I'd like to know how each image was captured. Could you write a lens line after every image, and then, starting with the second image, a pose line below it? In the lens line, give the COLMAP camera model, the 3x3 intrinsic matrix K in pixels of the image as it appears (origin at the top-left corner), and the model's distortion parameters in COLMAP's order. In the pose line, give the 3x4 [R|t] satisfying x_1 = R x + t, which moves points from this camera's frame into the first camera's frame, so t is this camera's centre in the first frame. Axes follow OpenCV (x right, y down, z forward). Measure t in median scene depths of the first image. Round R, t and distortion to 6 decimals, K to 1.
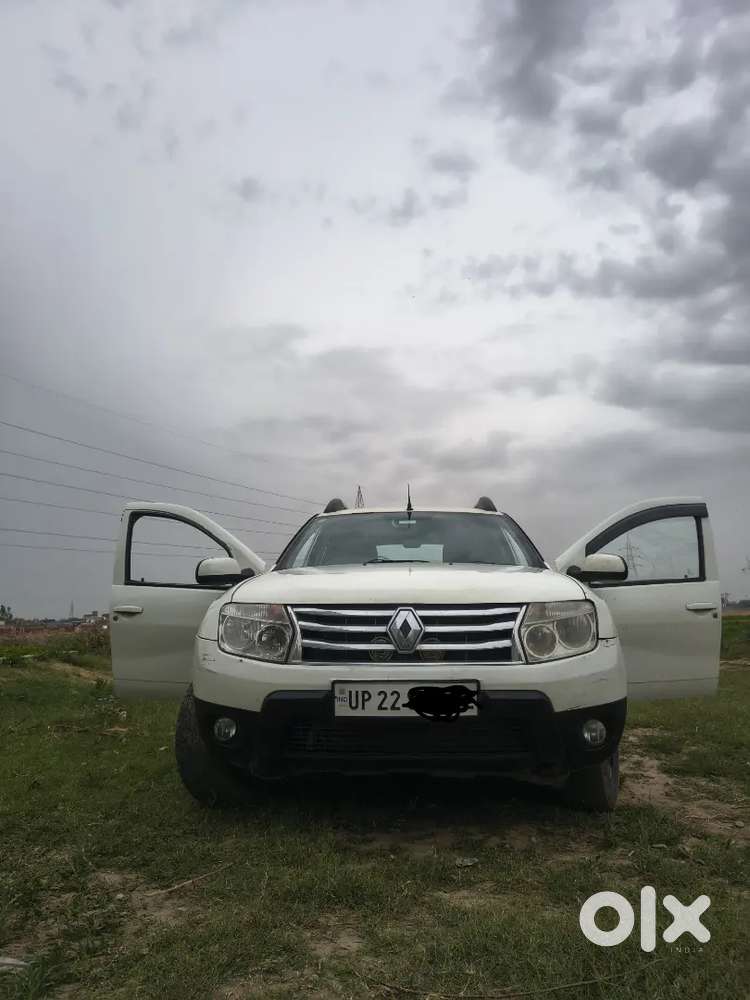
lens RADIAL K [[722.9, 0, 392.7], [0, 722.9, 491.6], [0, 0, 1]] dist [0.039022, -0.024326]
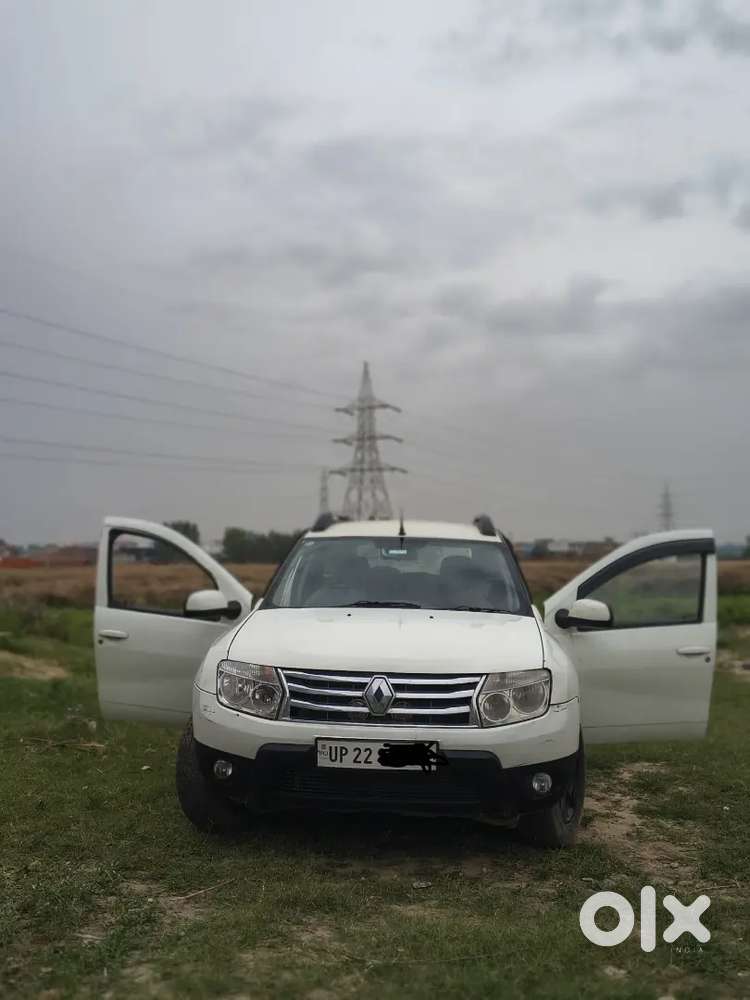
lens RADIAL K [[1117.2, 0, 379.8], [0, 1117.2, 500.8], [0, 0, 1]] dist [0.076477, 0.000000]
pose [[0.999065, 0.025603, -0.034850, 0.072413], [-0.020630, 0.990463, 0.136229, -0.358961], [0.038006, -0.135382, 0.990064, -0.730667]]
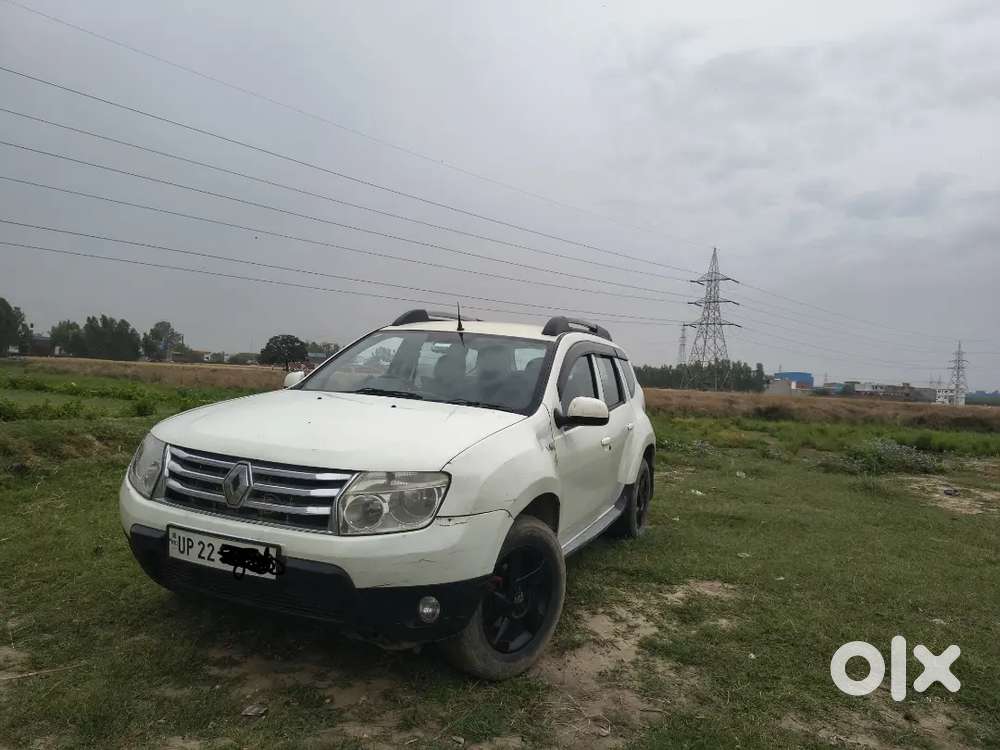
lens RADIAL K [[726.9, 0, 503.4], [0, 726.9, 373.1], [0, 0, 1]] dist [0.042563, -0.041417]
pose [[0.932615, 0.079522, -0.352002, 0.695363], [-0.017127, 0.984073, 0.176938, -0.145740], [0.360466, -0.158986, 0.919123, 0.217032]]
